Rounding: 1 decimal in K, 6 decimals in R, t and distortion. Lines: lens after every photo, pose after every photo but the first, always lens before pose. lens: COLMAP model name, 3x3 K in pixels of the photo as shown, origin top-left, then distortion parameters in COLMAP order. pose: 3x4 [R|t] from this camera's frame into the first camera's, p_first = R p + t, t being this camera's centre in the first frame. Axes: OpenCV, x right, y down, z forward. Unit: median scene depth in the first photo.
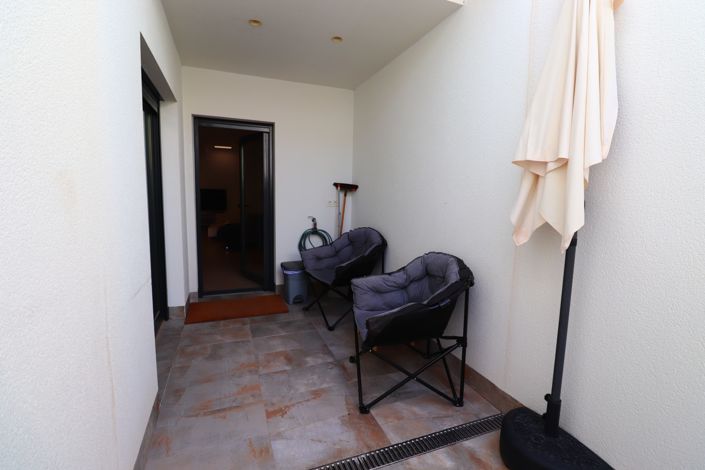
lens RADIAL K [[325.9, 0, 354.4], [0, 325.9, 232.9], [0, 0, 1]] dist [-0.000121, -0.000137]
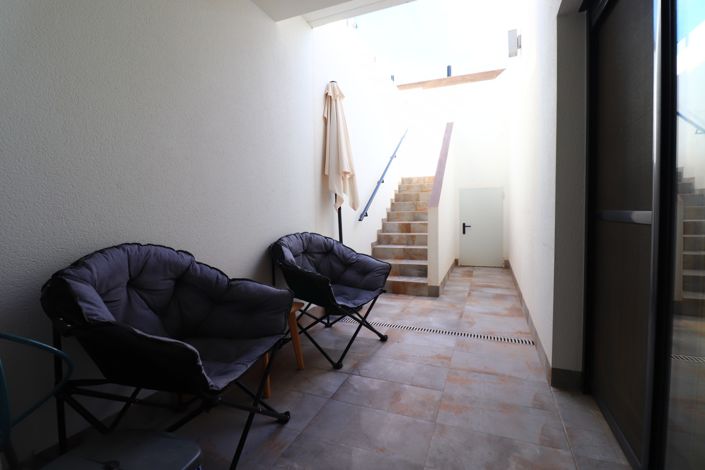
lens RADIAL K [[325.9, 0, 355.4], [0, 325.9, 232.1], [0, 0, 1]] dist [-0.000121, -0.000137]
pose [[-0.719584, -0.052374, 0.692427, -0.671284], [0.079865, 0.984293, 0.157447, -0.106288], [-0.689797, 0.168598, -0.704099, 1.633213]]
